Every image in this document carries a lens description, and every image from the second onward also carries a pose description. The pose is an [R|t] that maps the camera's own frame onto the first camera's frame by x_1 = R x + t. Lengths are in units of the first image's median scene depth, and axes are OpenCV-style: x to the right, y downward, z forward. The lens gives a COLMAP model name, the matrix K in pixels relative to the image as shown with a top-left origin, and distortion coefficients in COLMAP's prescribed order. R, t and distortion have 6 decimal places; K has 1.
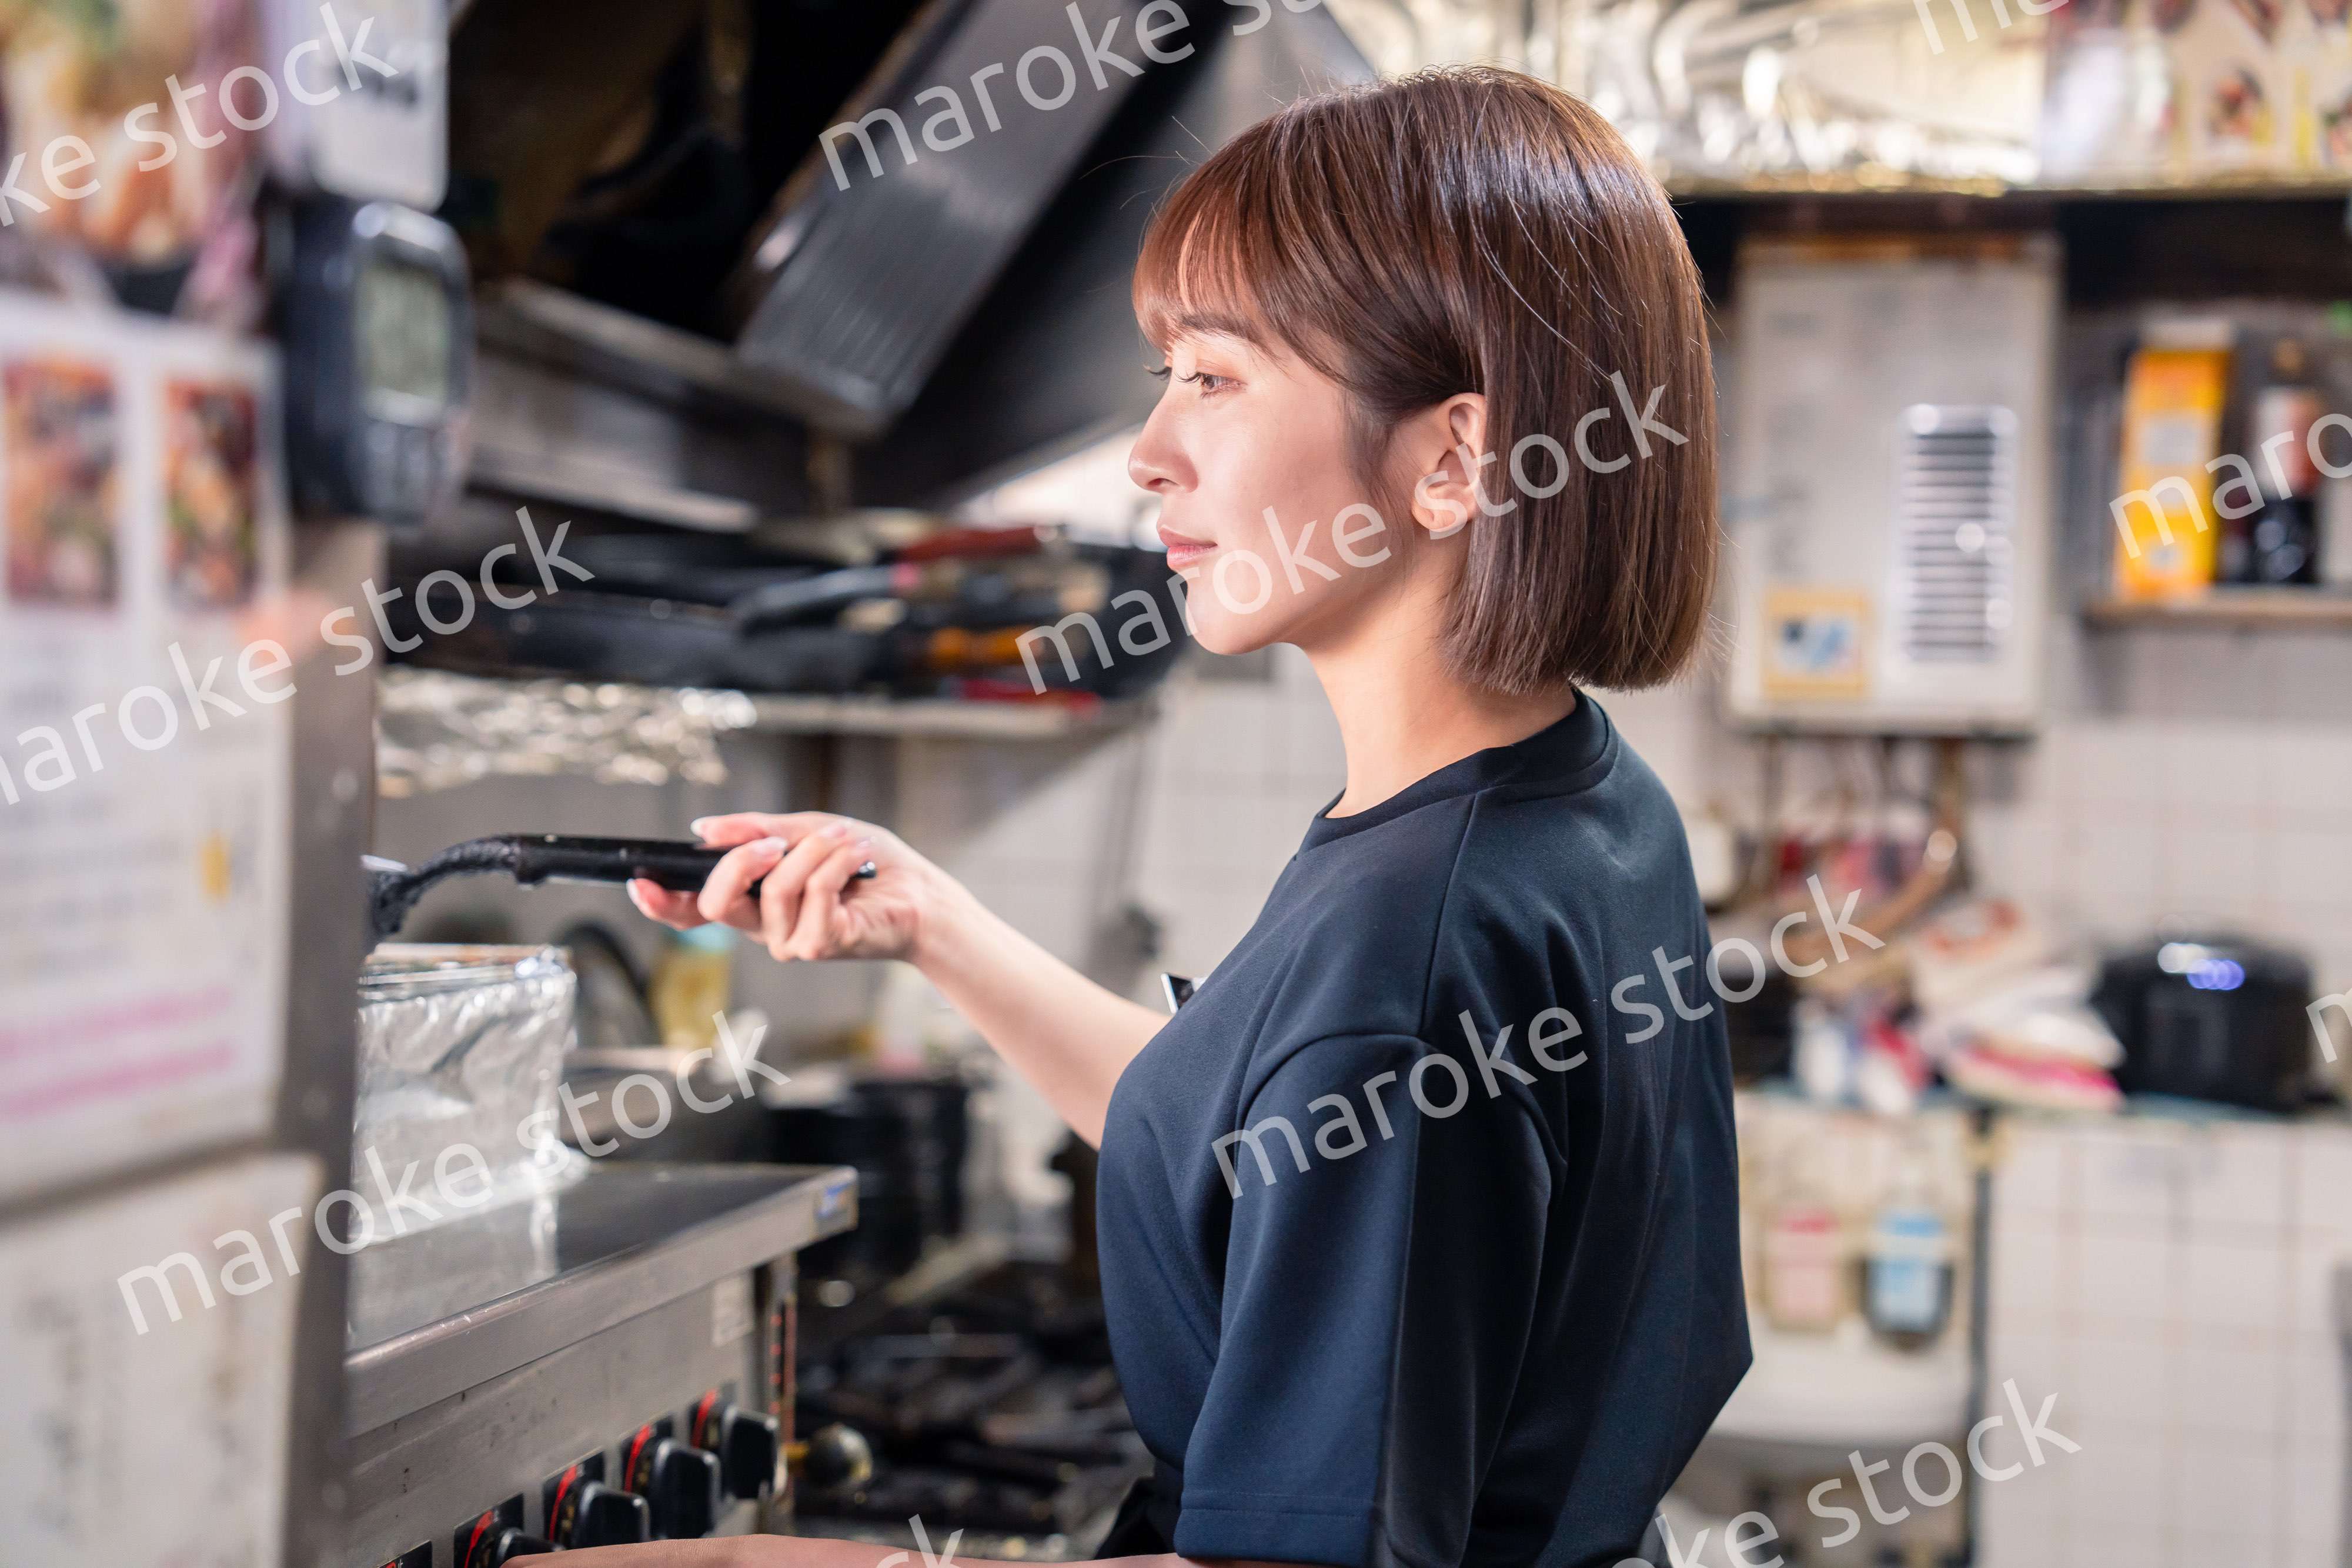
lens RADIAL K [[3655.2, 0, 1165.2], [0, 3655.2, 778.6], [0, 0, 1]] dist [0.204590, 0.000000]
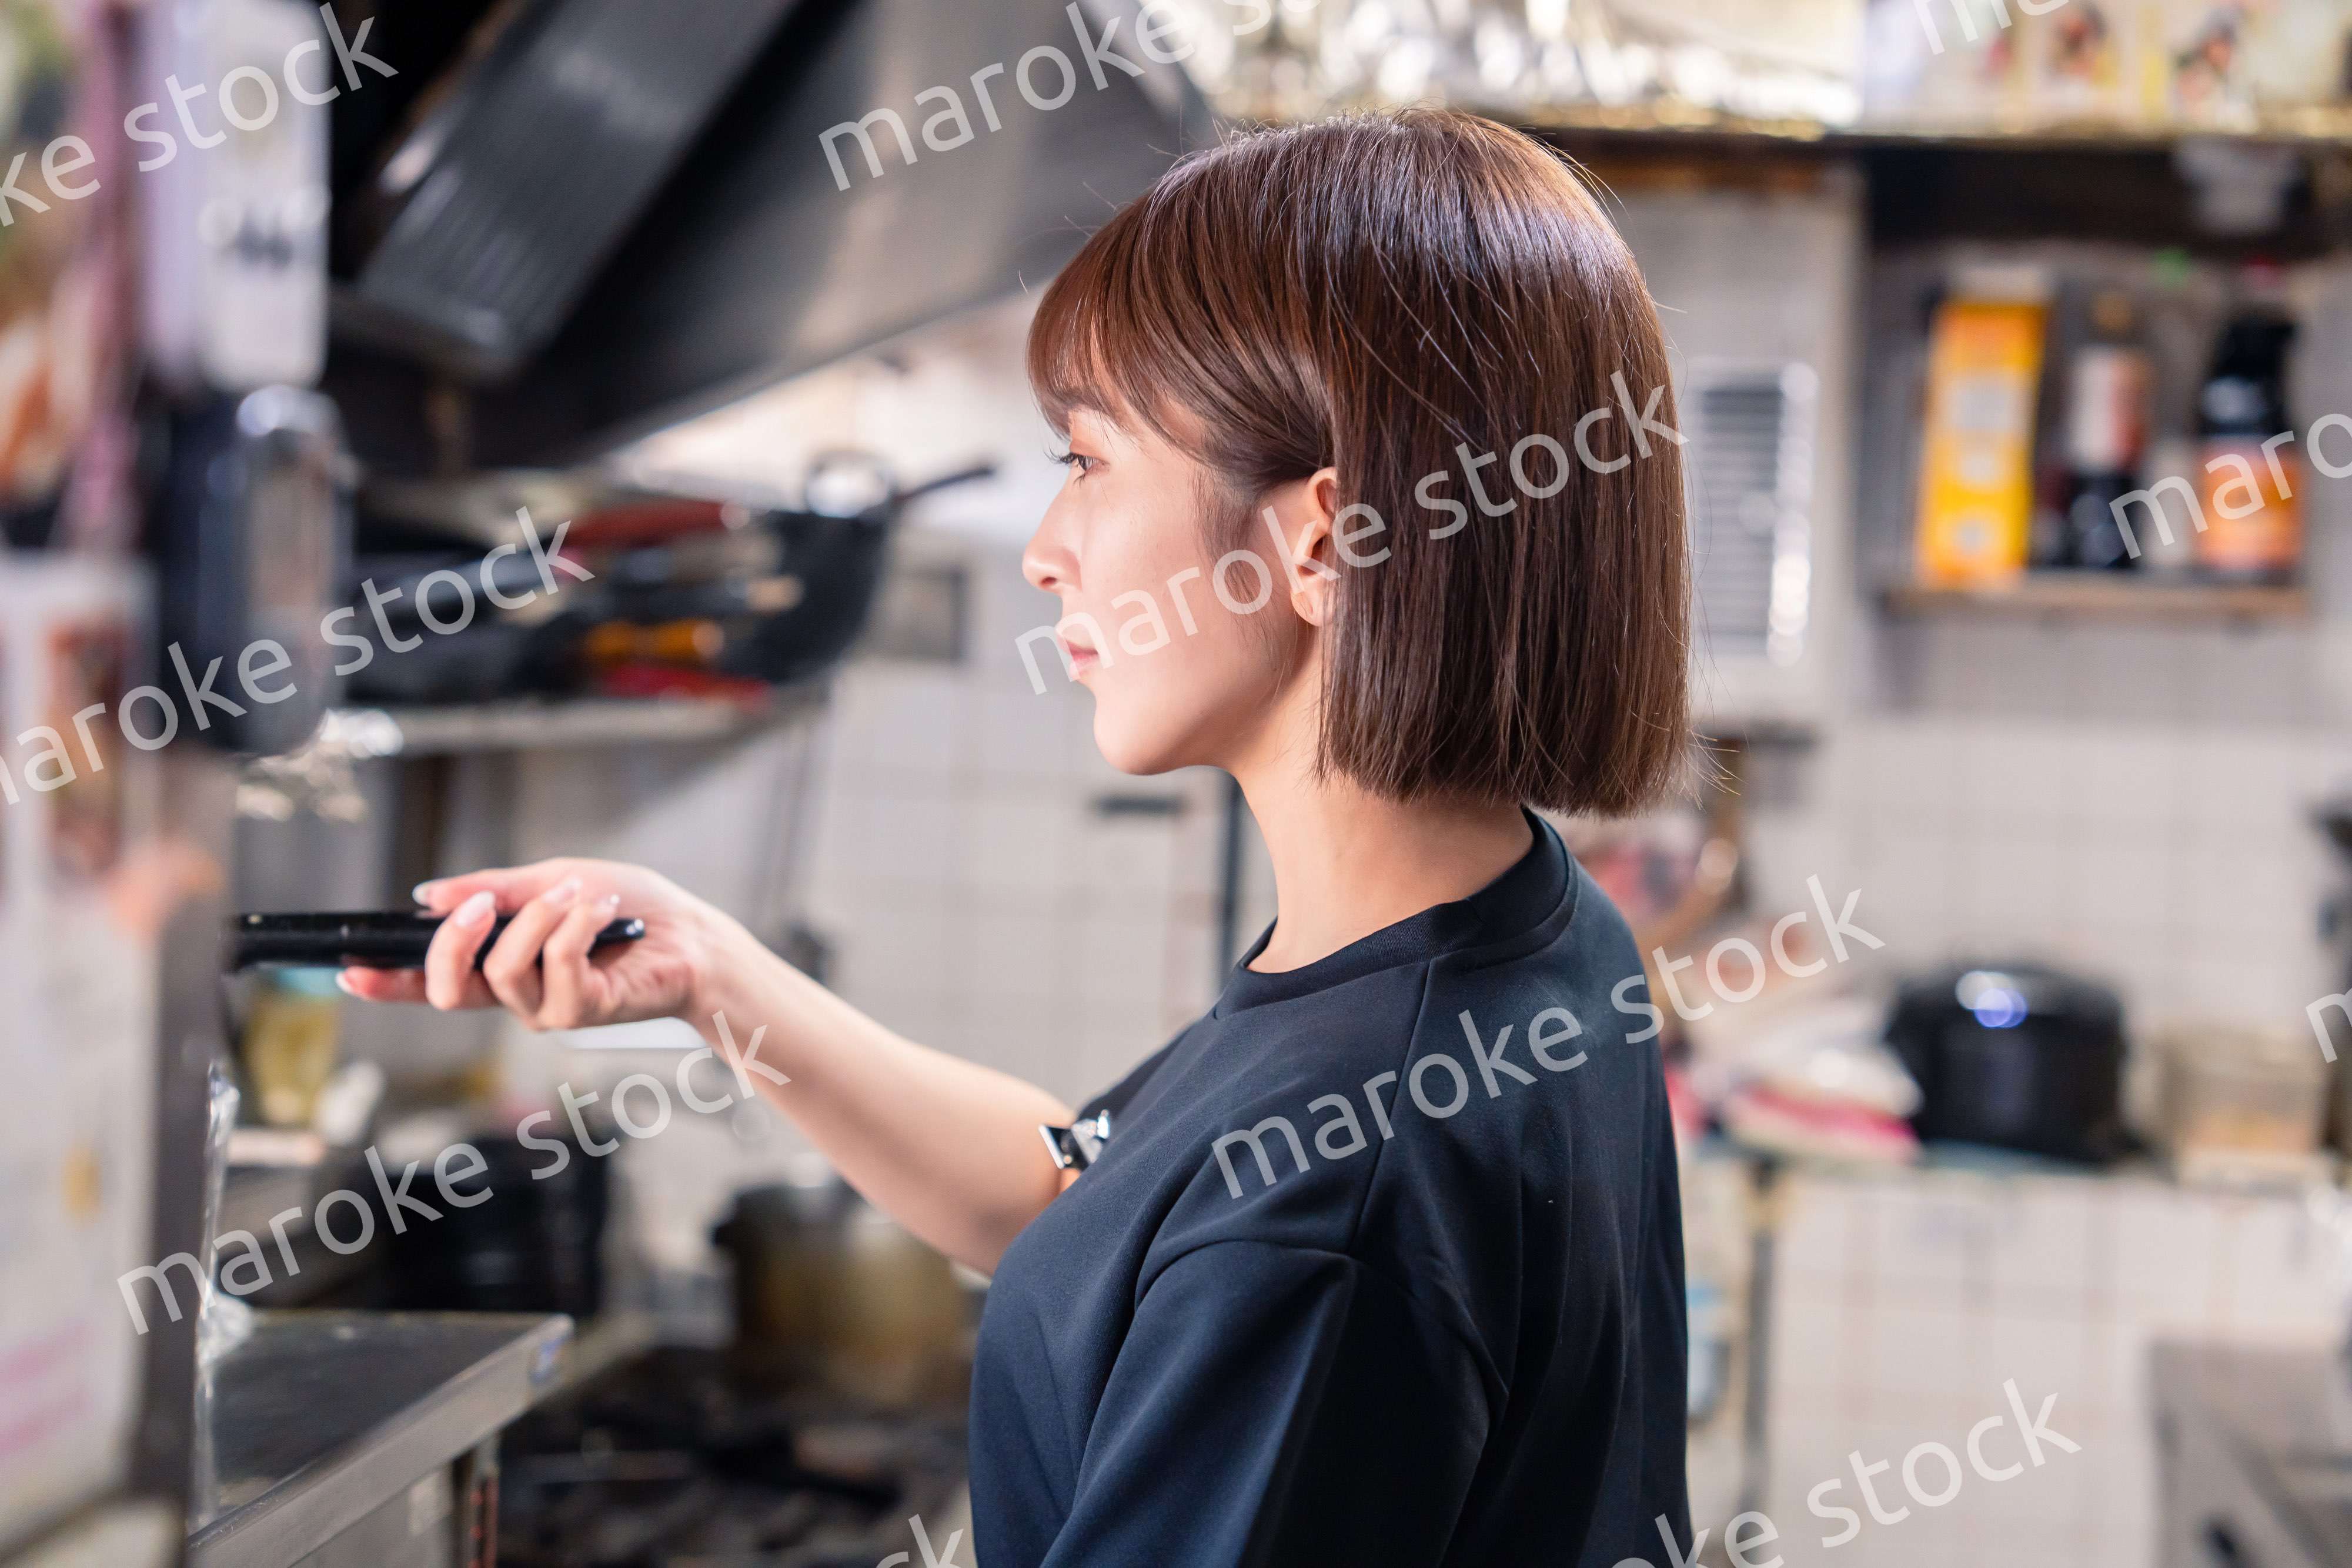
lens RADIAL K [[4265.5, 0, 1160.9], [0, 4265.5, 801.3], [0, 0, 1]] dist [0.288950, 0.000000]
pose [[0.995366, 0.009620, 0.095679, -0.026885], [-0.011827, 0.999676, 0.022530, -0.022898], [-0.095431, -0.023558, 0.995157, -0.005662]]
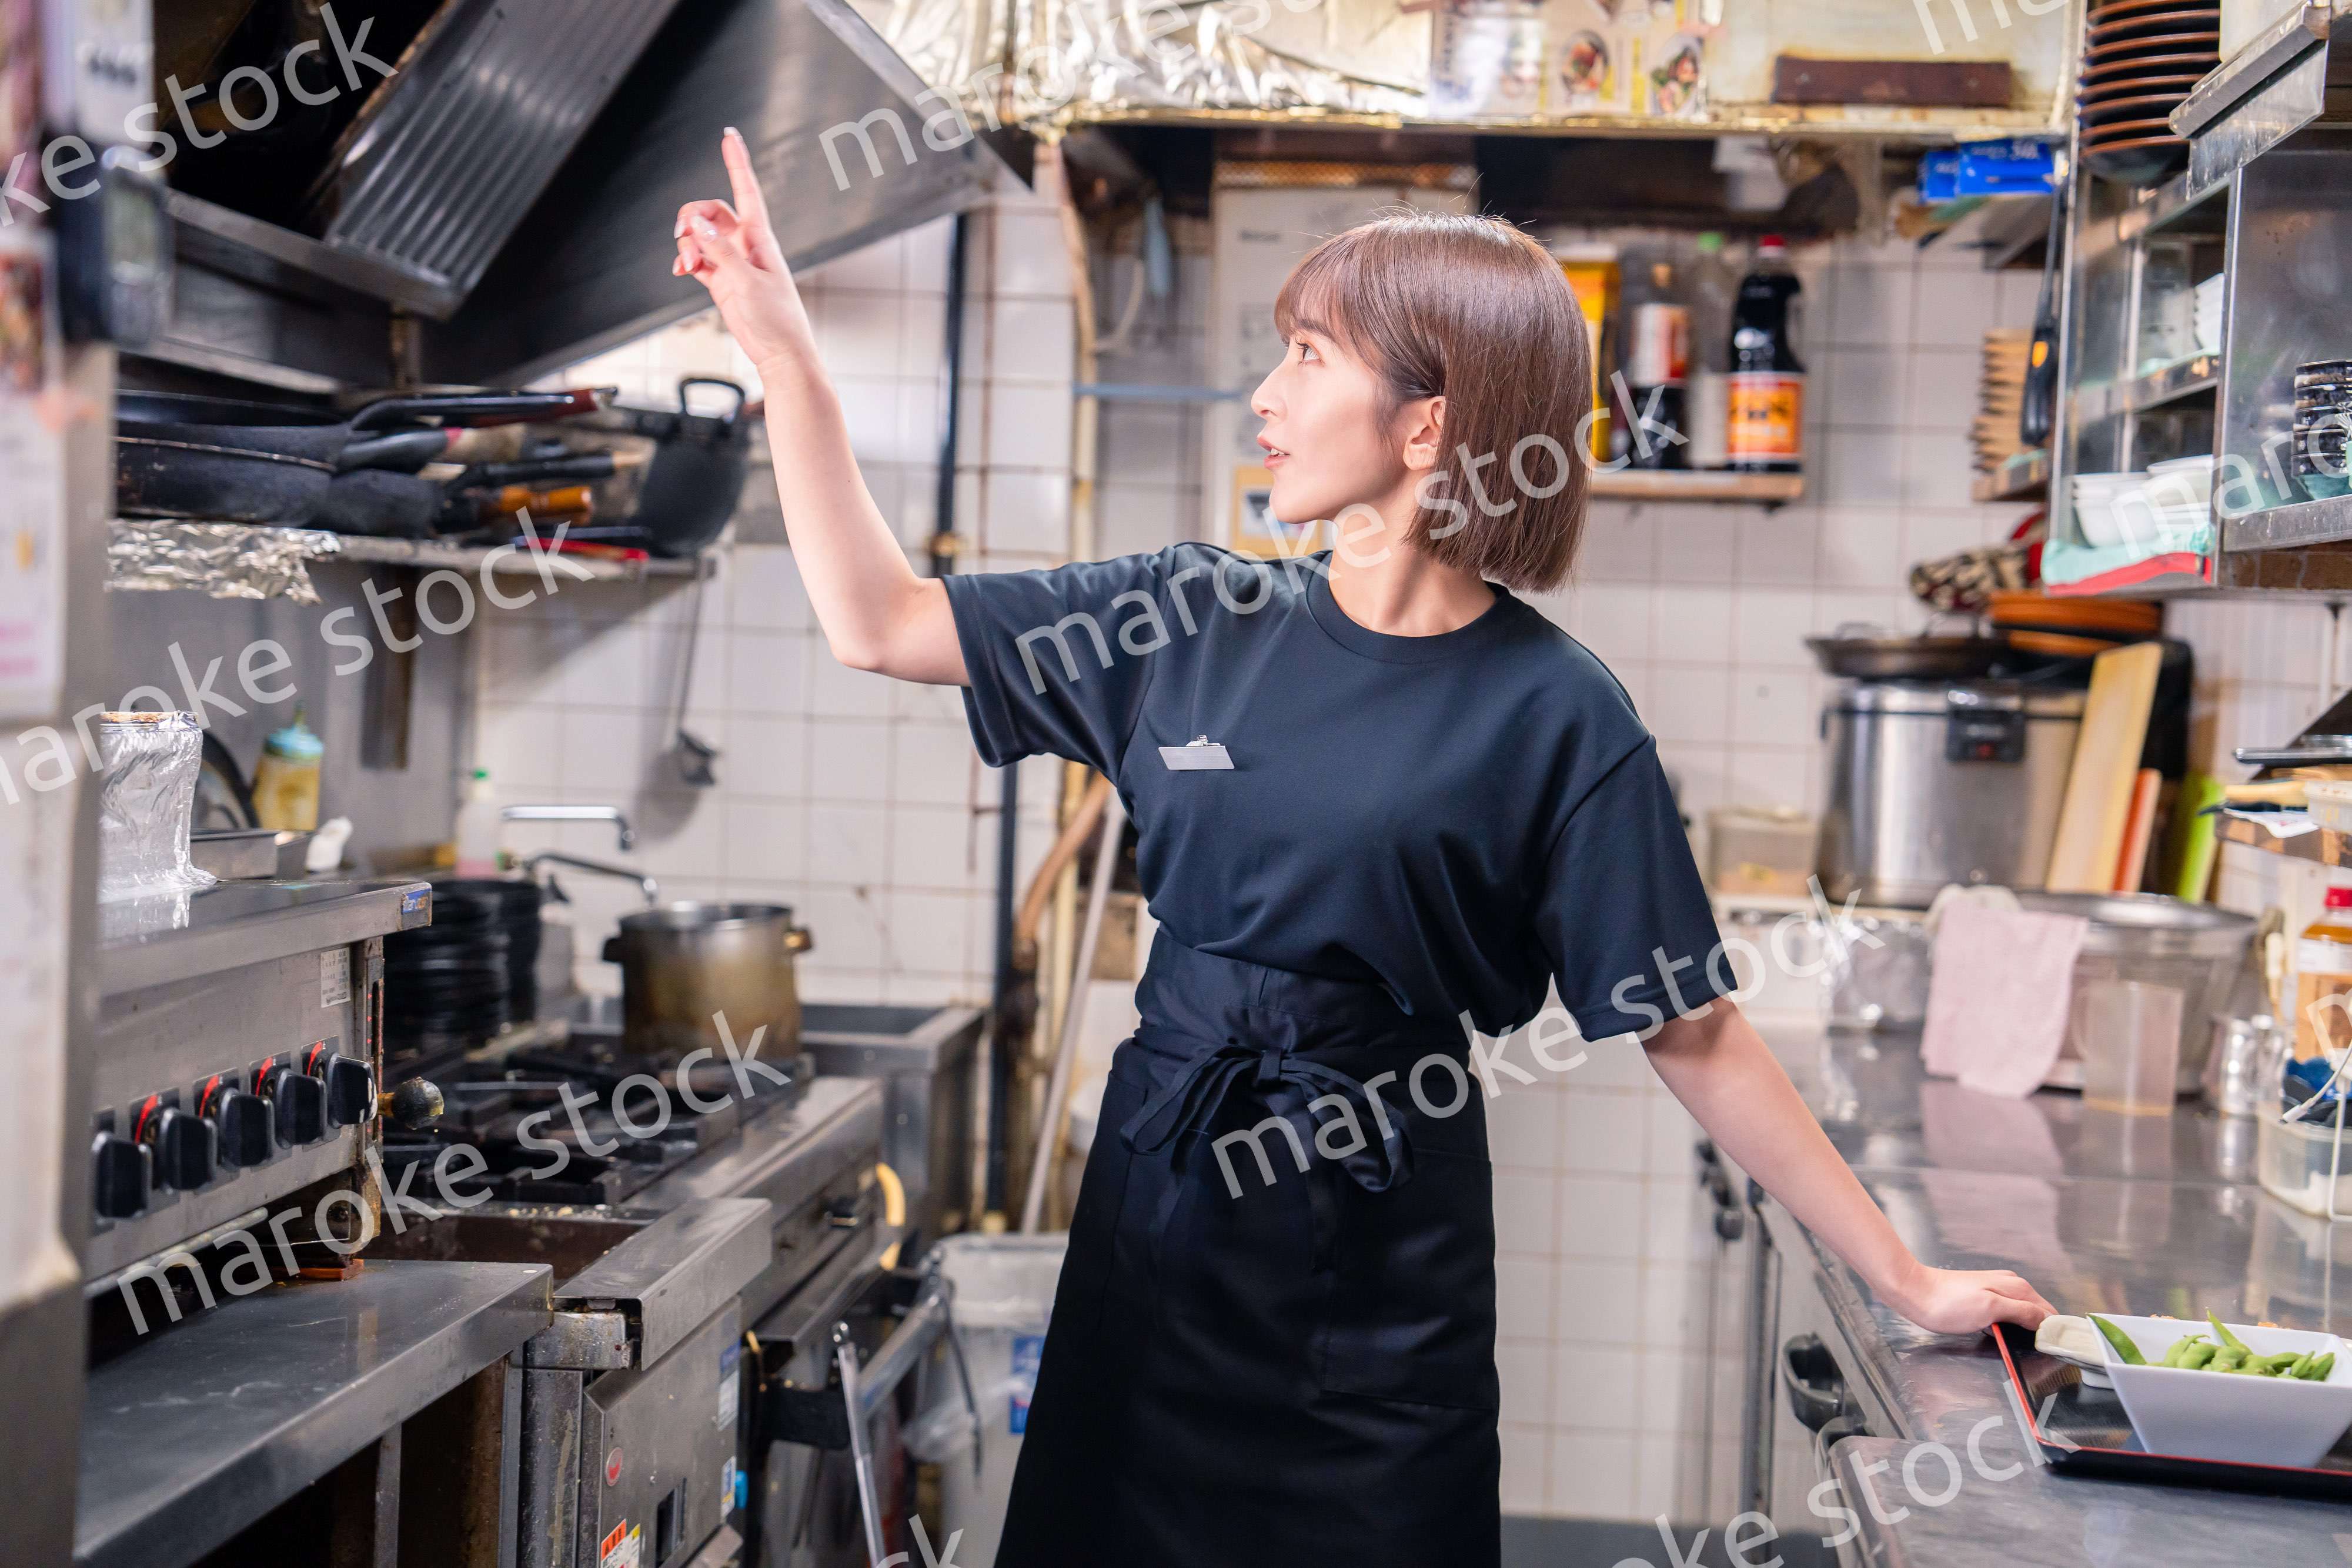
lens RADIAL K [[3607.3, 0, 1184.1], [0, 3607.3, 789.3], [0, 0, 1]] dist [0.190038, 0.000000]
pose [[0.993064, -0.002924, 0.117535, 0.016733], [-0.000763, 0.999509, 0.031312, 0.020316], [-0.117569, -0.031184, 0.992575, -0.179073]]
